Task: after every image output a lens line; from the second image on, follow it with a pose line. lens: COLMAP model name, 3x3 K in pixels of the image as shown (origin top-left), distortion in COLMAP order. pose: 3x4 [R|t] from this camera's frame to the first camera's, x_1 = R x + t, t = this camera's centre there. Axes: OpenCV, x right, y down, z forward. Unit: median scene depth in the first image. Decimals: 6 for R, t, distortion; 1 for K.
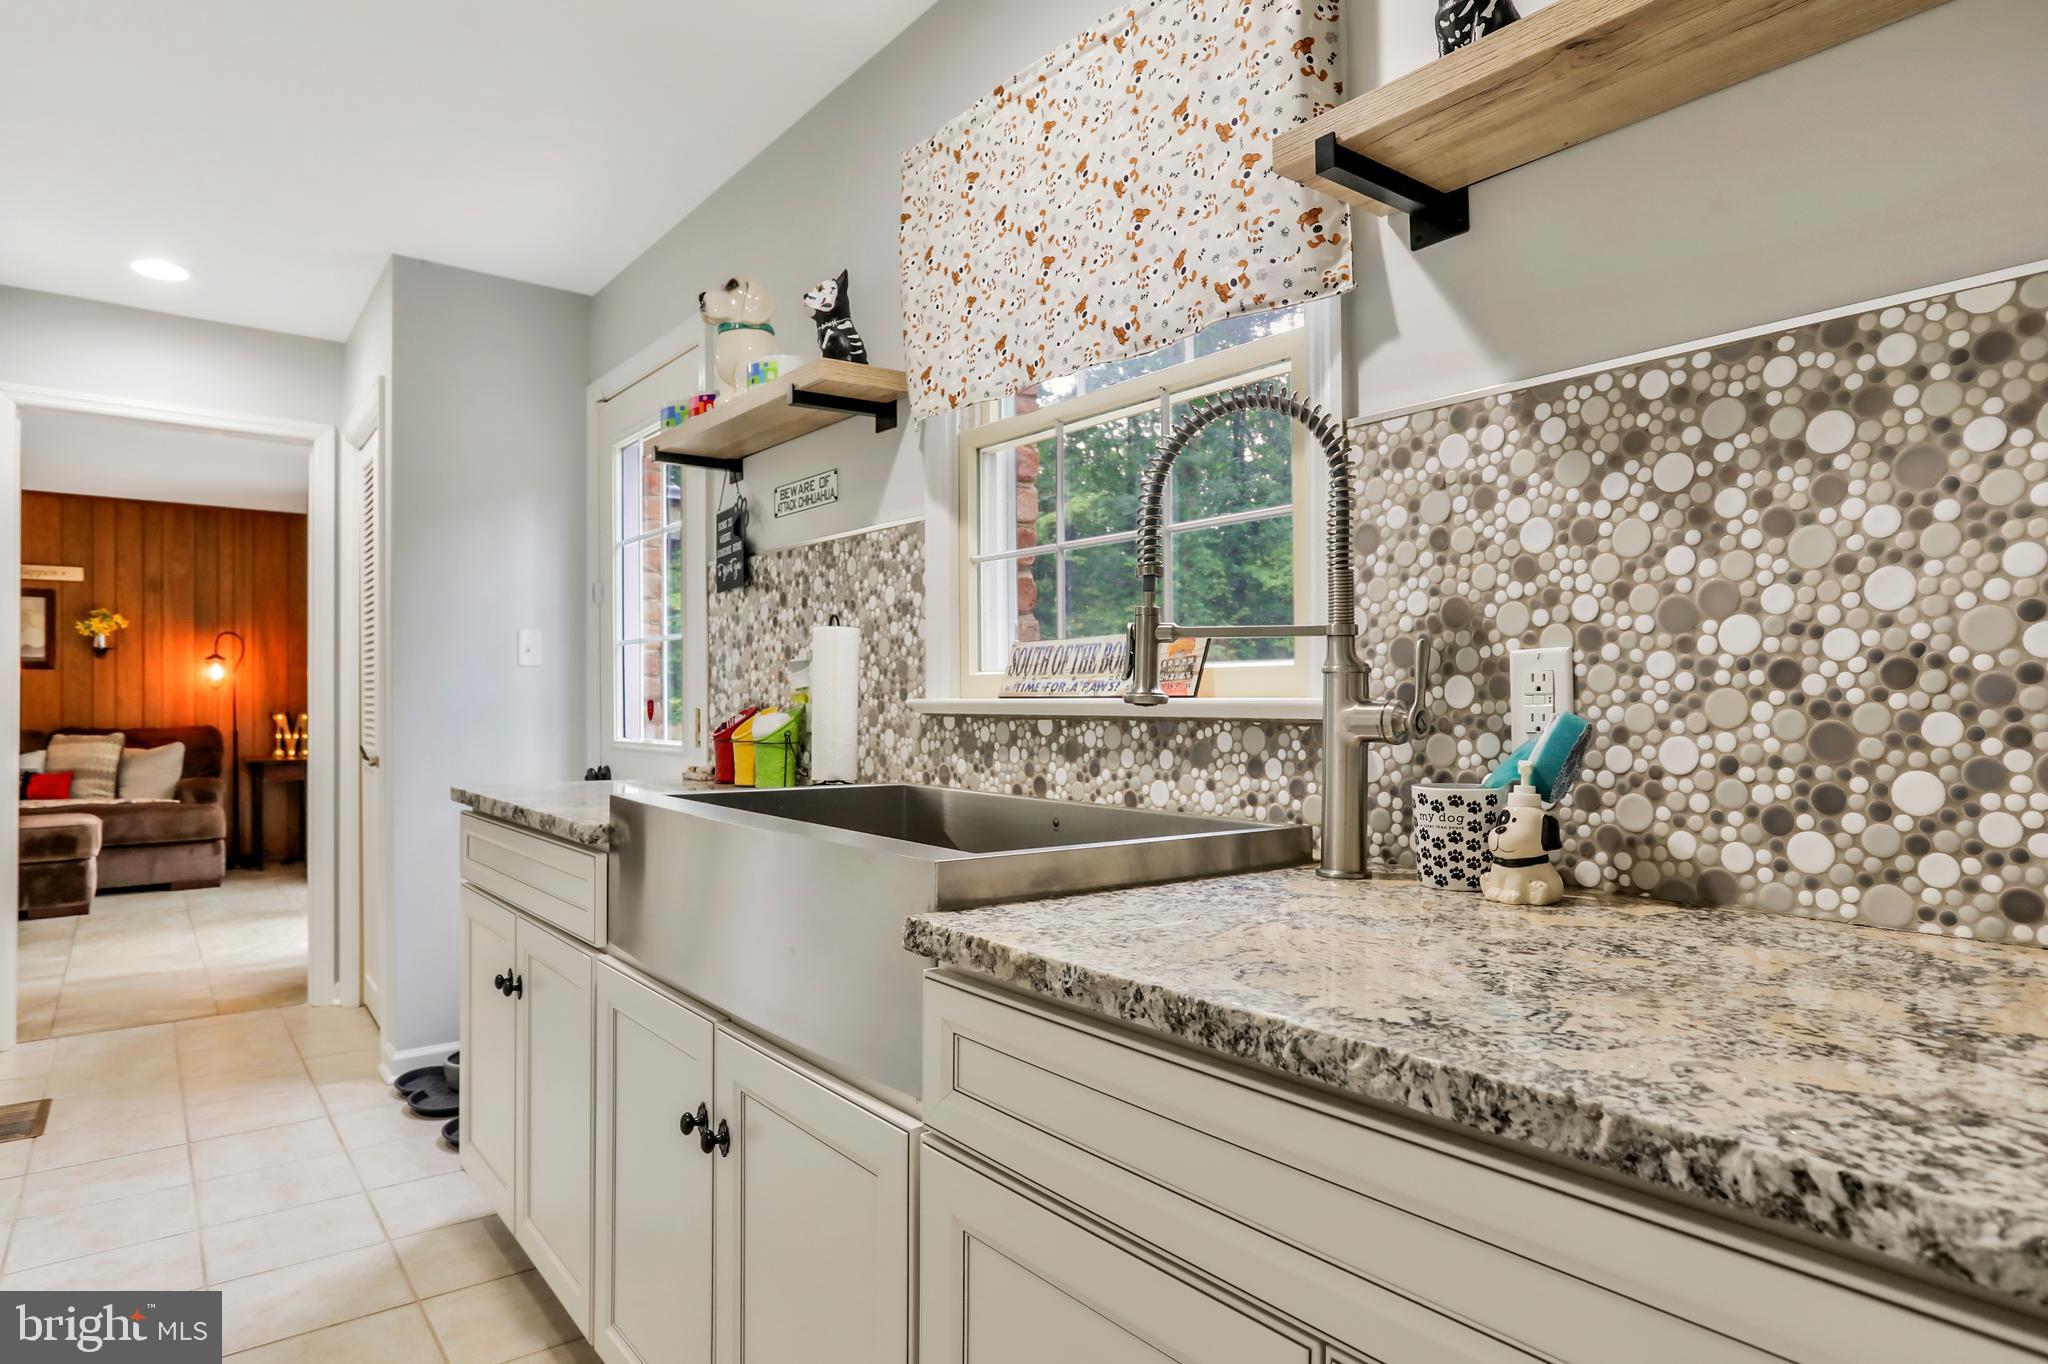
lens RADIAL K [[1173.0, 0, 1037.3], [0, 1173.0, 700.0], [0, 0, 1]] dist [-0.038185, 0.016107]
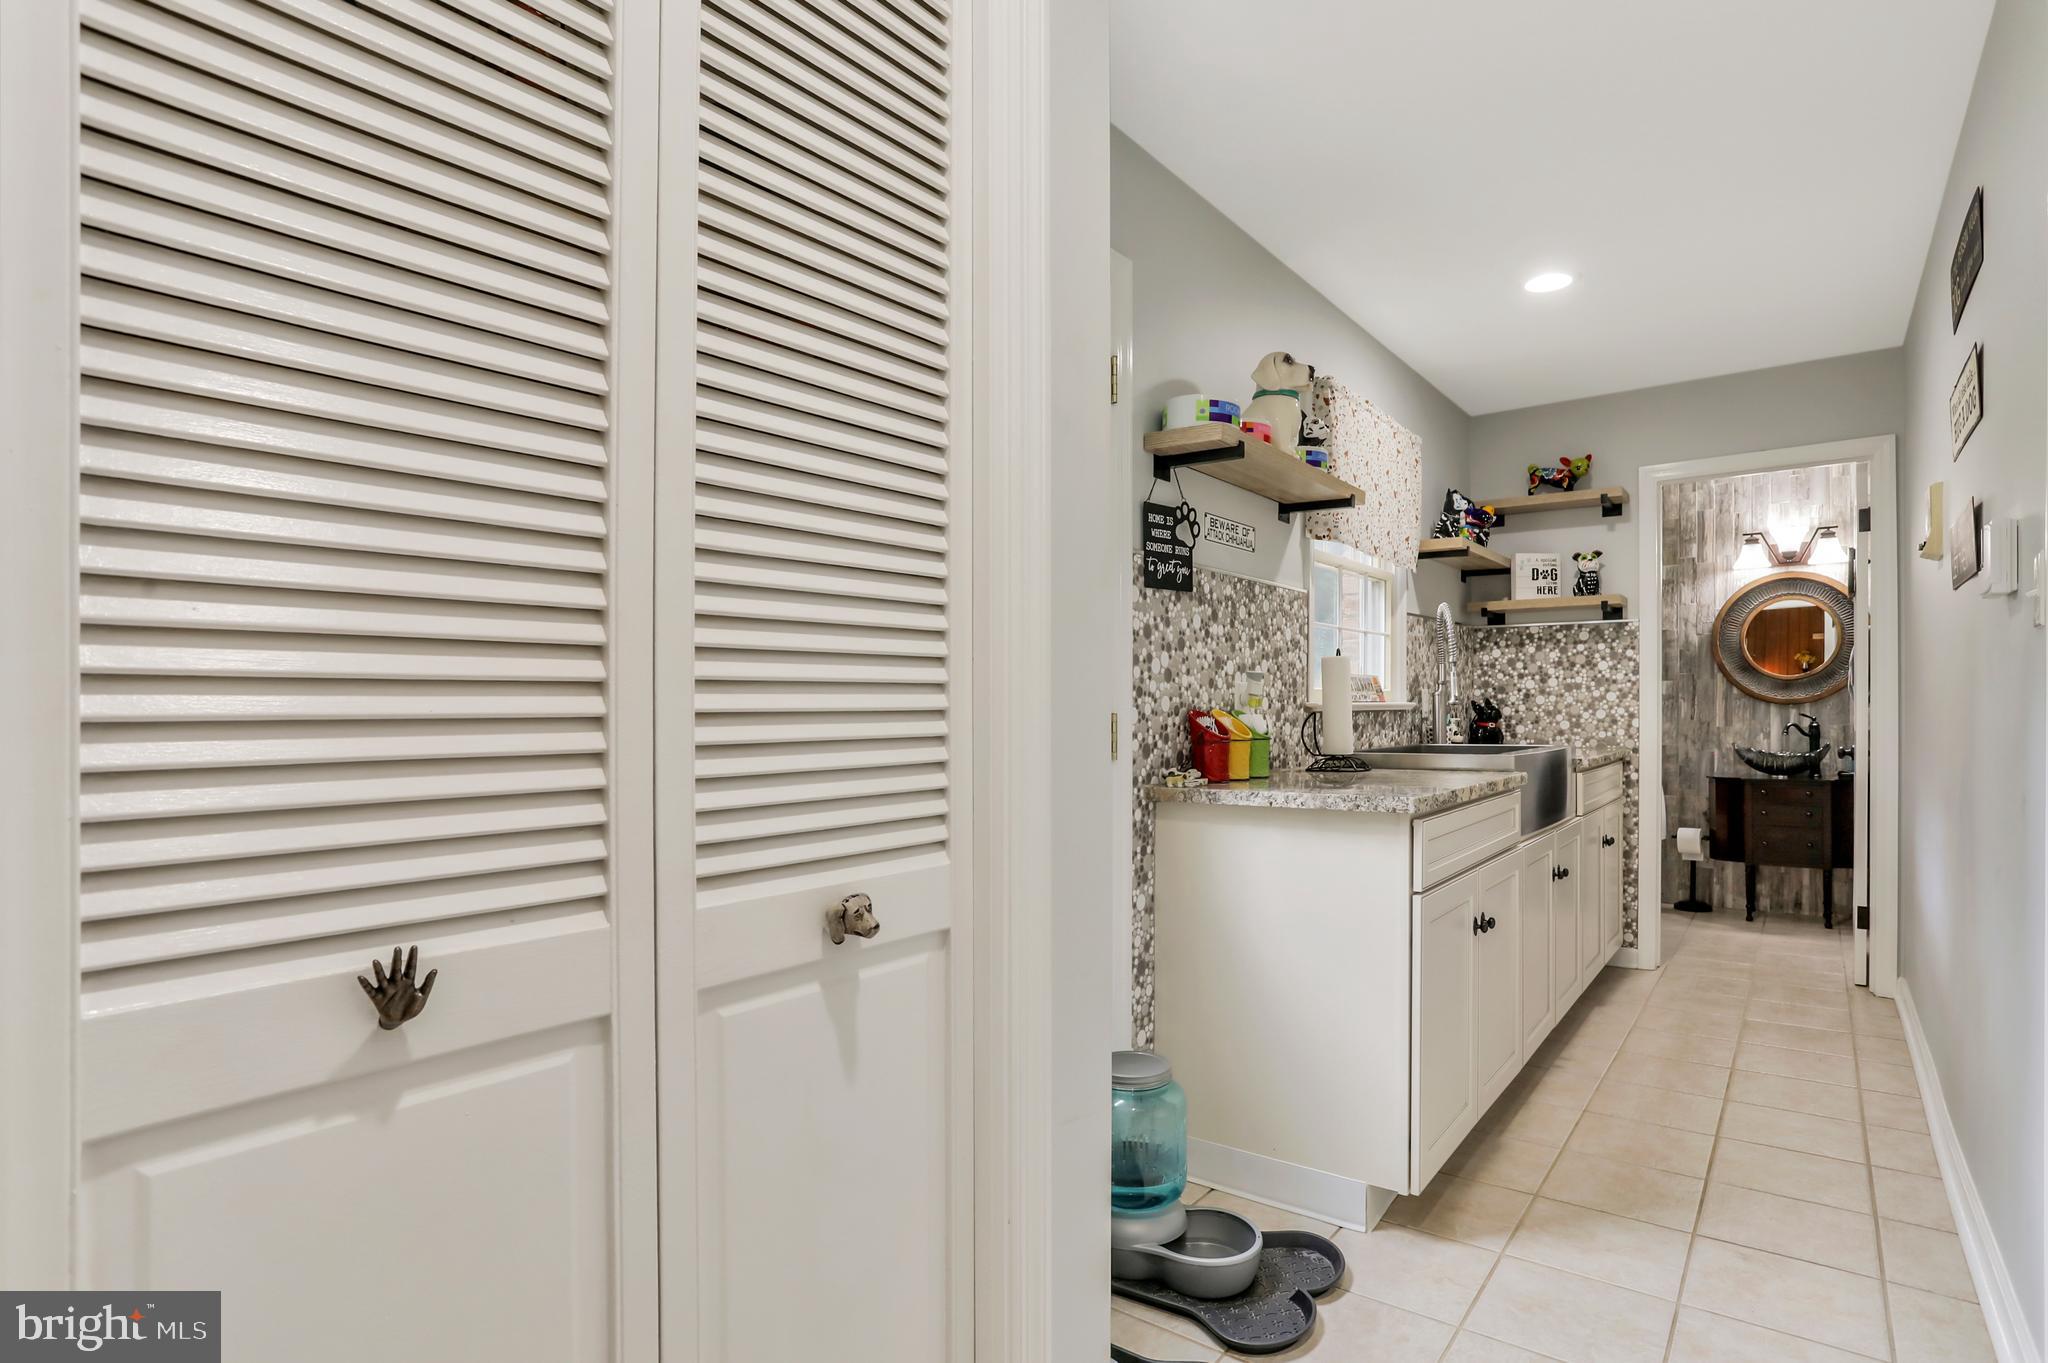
lens RADIAL K [[1065.1, 0, 1004.5], [0, 1065.1, 718.4], [0, 0, 1]] dist [-0.042013, 0.020773]
pose [[-0.237985, -0.016367, 0.971131, -1.455287], [-0.002436, 0.999865, 0.016254, -0.002064], [-0.971266, 0.001502, -0.237992, 1.789448]]
